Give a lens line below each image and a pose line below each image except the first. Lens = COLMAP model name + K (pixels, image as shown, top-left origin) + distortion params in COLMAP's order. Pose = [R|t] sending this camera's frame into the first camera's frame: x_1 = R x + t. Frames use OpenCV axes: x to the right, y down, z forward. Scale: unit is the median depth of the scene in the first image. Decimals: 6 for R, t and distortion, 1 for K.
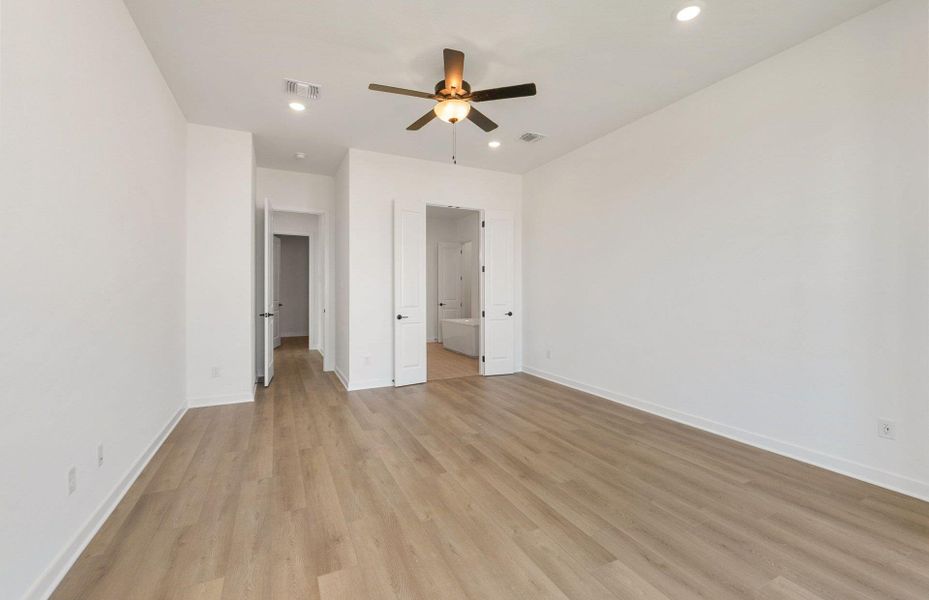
lens RADIAL K [[390.0, 0, 464.8], [0, 390.0, 290.7], [0, 0, 1]] dist [-0.000228, -0.000097]
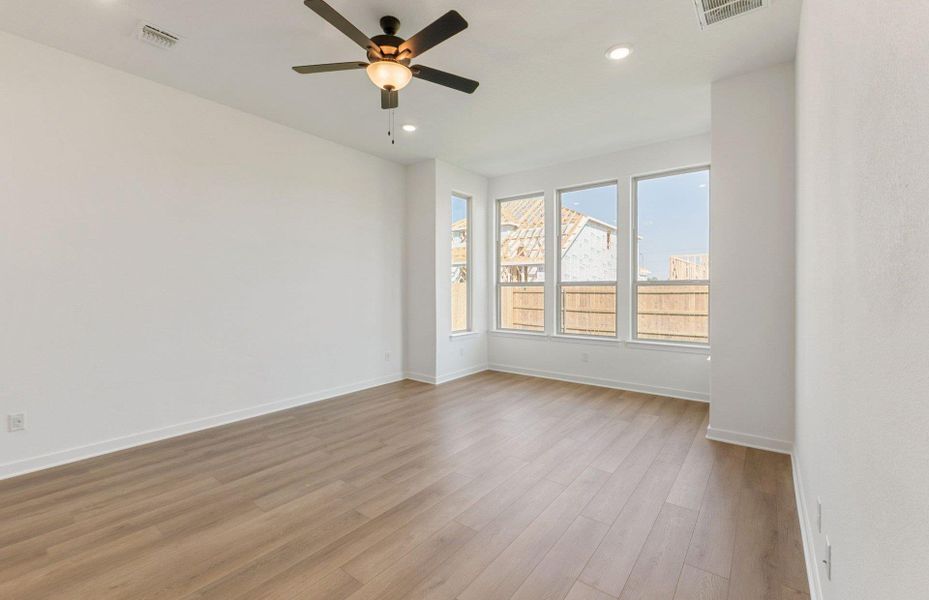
lens RADIAL K [[390.0, 0, 464.8], [0, 390.0, 290.7], [0, 0, 1]] dist [-0.000228, -0.000097]
pose [[-0.448519, 0.001362, 0.893772, -0.768191], [0.000018, 0.999999, -0.001514, -0.011061], [-0.893773, -0.000663, -0.448518, 1.123447]]
